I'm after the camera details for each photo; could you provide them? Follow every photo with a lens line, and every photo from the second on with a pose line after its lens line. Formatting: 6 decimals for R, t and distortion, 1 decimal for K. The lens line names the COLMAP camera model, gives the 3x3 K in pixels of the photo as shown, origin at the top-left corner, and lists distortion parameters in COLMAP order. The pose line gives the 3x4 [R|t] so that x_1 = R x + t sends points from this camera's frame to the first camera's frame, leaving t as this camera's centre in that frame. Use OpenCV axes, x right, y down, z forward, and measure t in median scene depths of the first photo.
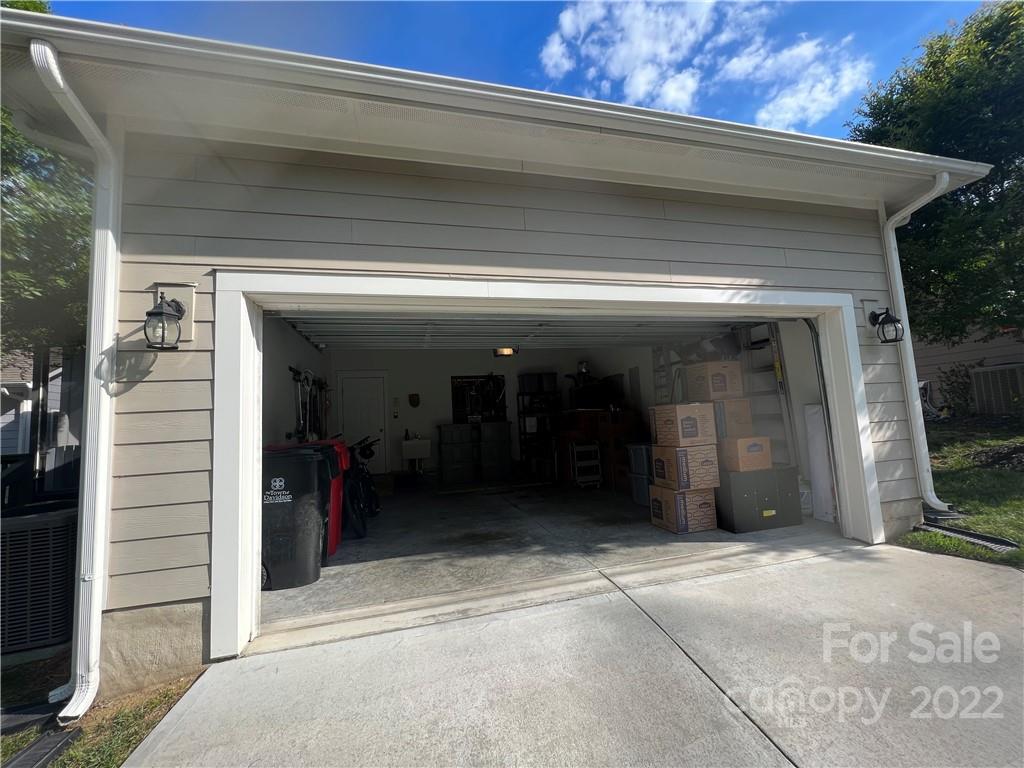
lens RADIAL K [[412.6, 0, 512.0], [0, 412.6, 384.0], [0, 0, 1]] dist [0.001395, 0.000157]
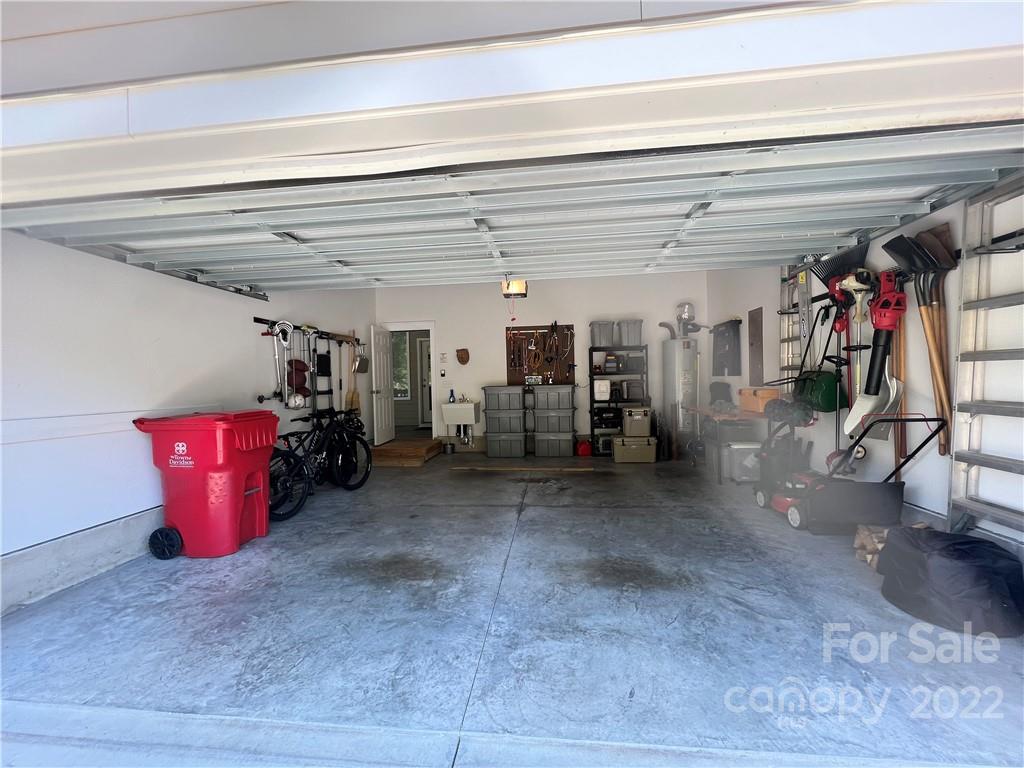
lens RADIAL K [[412.6, 0, 512.0], [0, 412.6, 384.0], [0, 0, 1]] dist [0.001395, 0.000157]
pose [[0.935025, 0.034541, -0.352897, 0.167062], [0.006542, 0.993394, 0.114566, -0.000383], [0.354523, -0.109430, 0.928622, 0.250581]]
